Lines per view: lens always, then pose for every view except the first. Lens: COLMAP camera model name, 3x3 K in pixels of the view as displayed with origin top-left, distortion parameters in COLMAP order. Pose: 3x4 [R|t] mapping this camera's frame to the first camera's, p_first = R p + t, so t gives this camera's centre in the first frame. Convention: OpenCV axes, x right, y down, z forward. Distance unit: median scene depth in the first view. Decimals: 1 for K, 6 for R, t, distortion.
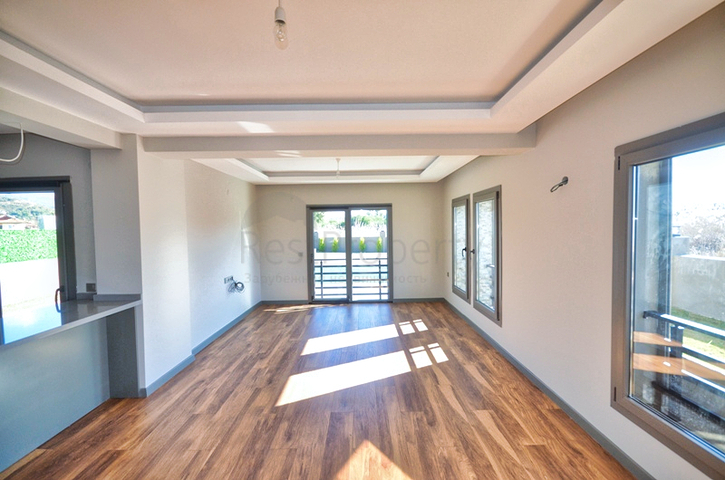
lens RADIAL K [[319.7, 0, 364.9], [0, 319.7, 239.6], [0, 0, 1]] dist [0.000173, -0.000513]
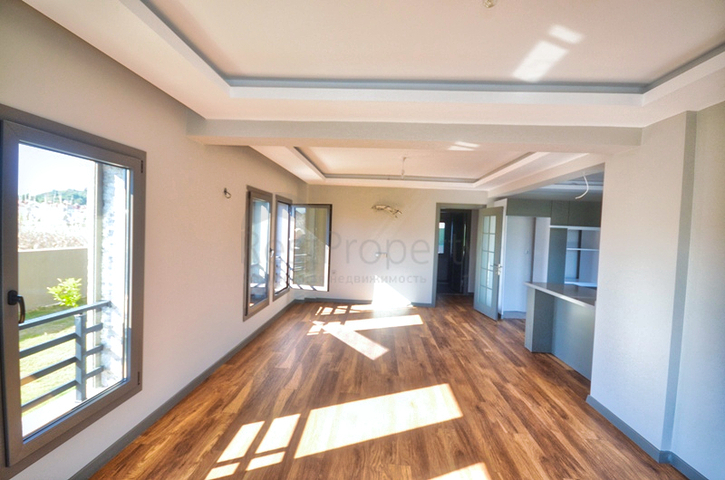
lens RADIAL K [[311.5, 0, 360.7], [0, 311.5, 239.4], [0, 0, 1]] dist [0.012731, -0.012831]
pose [[-0.997357, -0.026453, 0.067670, -0.020668], [-0.022005, 0.997600, 0.065645, -0.070912], [-0.069244, 0.063982, -0.995546, 1.962663]]
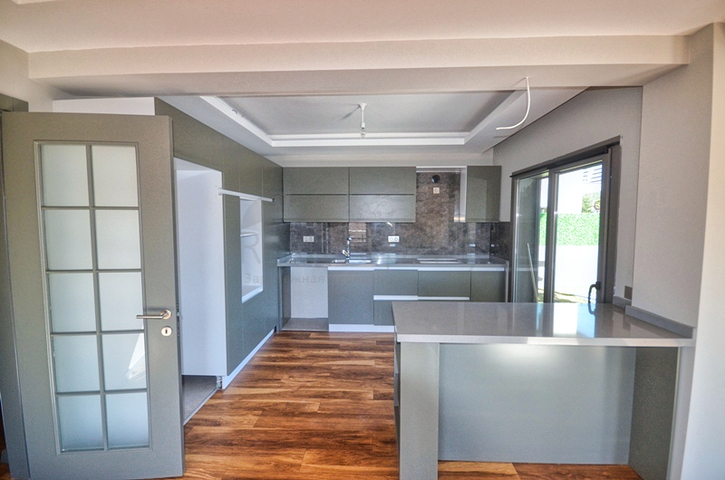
lens RADIAL K [[321.4, 0, 359.3], [0, 321.4, 239.4], [0, 0, 1]] dist [0.000690, -0.006719]
pose [[-0.055836, 0.081151, -0.995137, -0.142301], [-0.036430, 0.995862, 0.083254, -0.002607], [0.997775, 0.040901, -0.052649, 0.446958]]
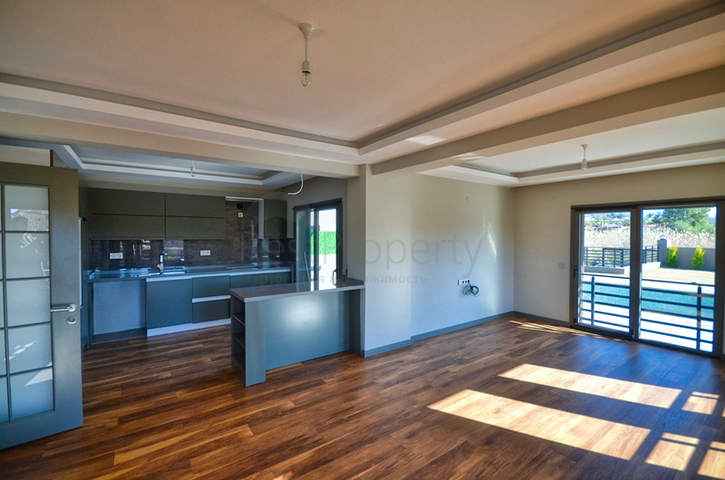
lens RADIAL K [[319.7, 0, 364.9], [0, 319.7, 239.6], [0, 0, 1]] dist [0.000173, -0.000513]
pose [[0.574956, 0.032349, -0.817544, 0.395792], [-0.041469, 0.999086, 0.010369, -0.018220], [0.817133, 0.027941, 0.575772, 0.207741]]
